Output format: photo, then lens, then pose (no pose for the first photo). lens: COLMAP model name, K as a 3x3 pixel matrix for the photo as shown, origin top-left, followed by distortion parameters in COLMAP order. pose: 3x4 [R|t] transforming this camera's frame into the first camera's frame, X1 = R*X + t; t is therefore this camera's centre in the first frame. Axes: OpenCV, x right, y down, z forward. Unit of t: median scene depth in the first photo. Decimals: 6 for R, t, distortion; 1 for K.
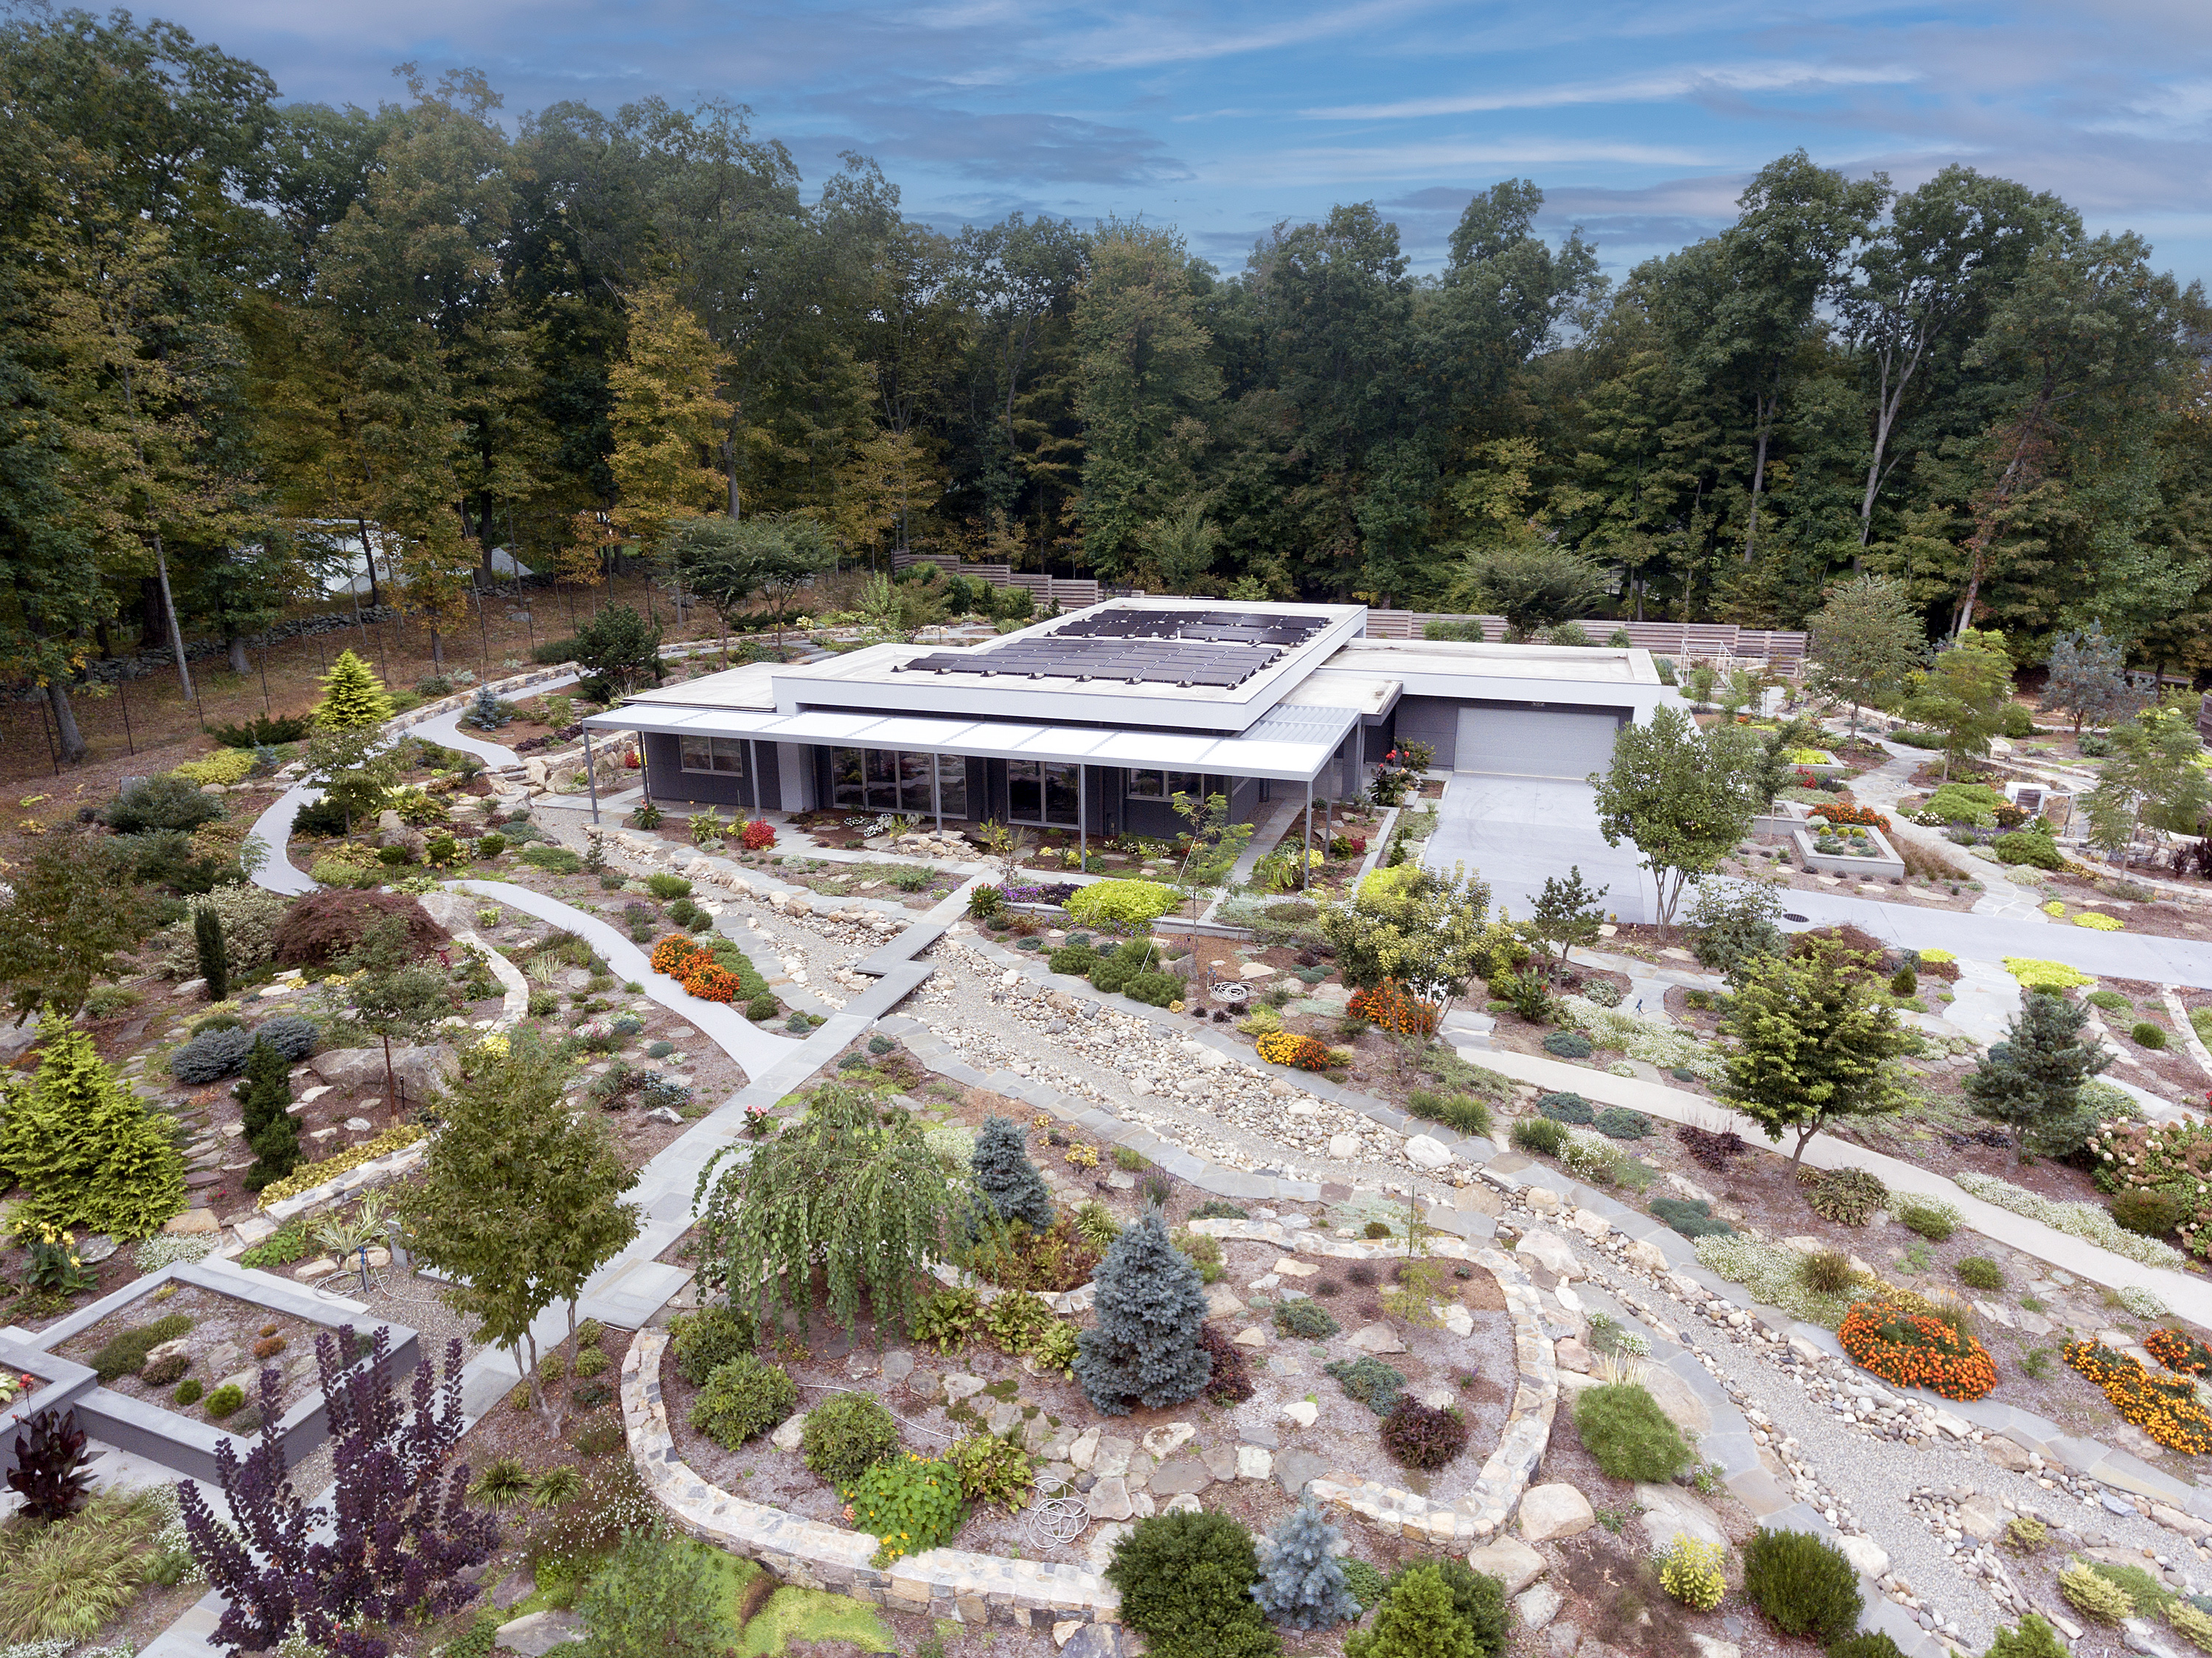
lens RADIAL K [[1292.2, 0, 1101.1], [0, 1292.2, 836.5], [0, 0, 1]] dist [-0.013513, -0.000447]
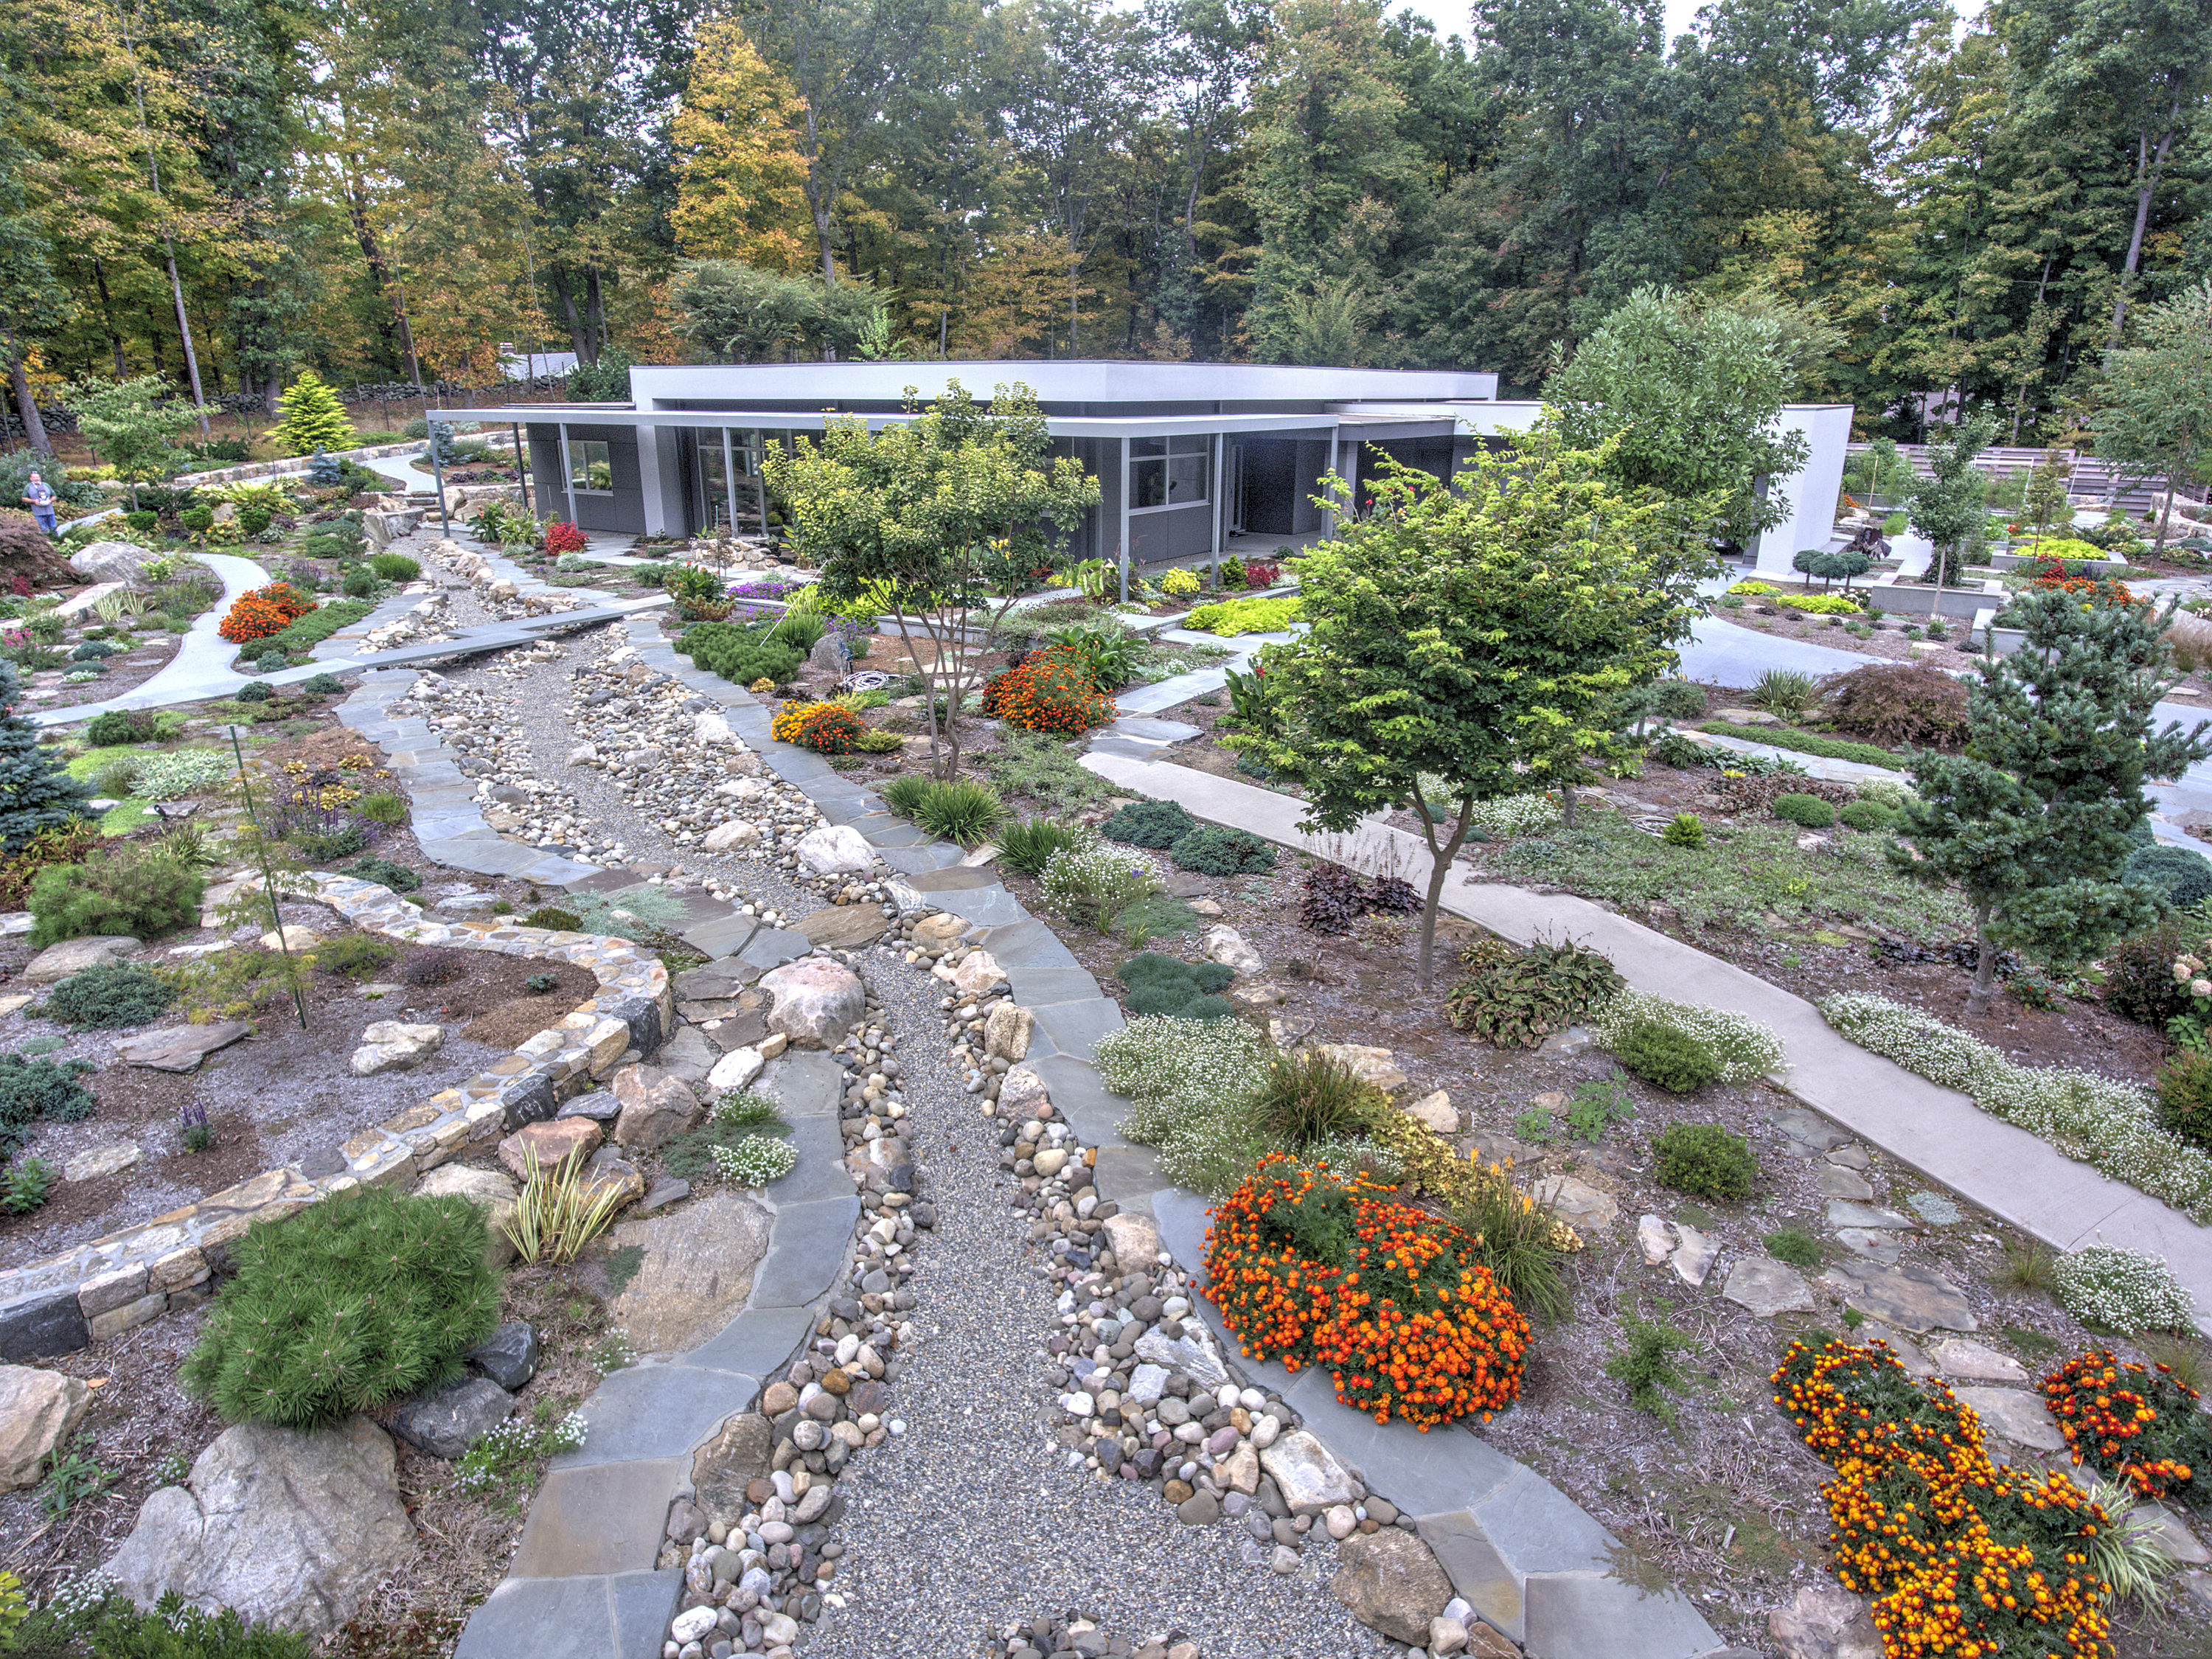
lens RADIAL K [[1292.0, 0, 1109.7], [0, 1292.0, 822.5], [0, 0, 1]] dist [-0.013513, -0.000447]
pose [[0.966480, 0.090543, -0.240247, 0.151731], [-0.081346, 0.995532, 0.047945, 0.058276], [0.243514, -0.026795, 0.969527, 0.141387]]
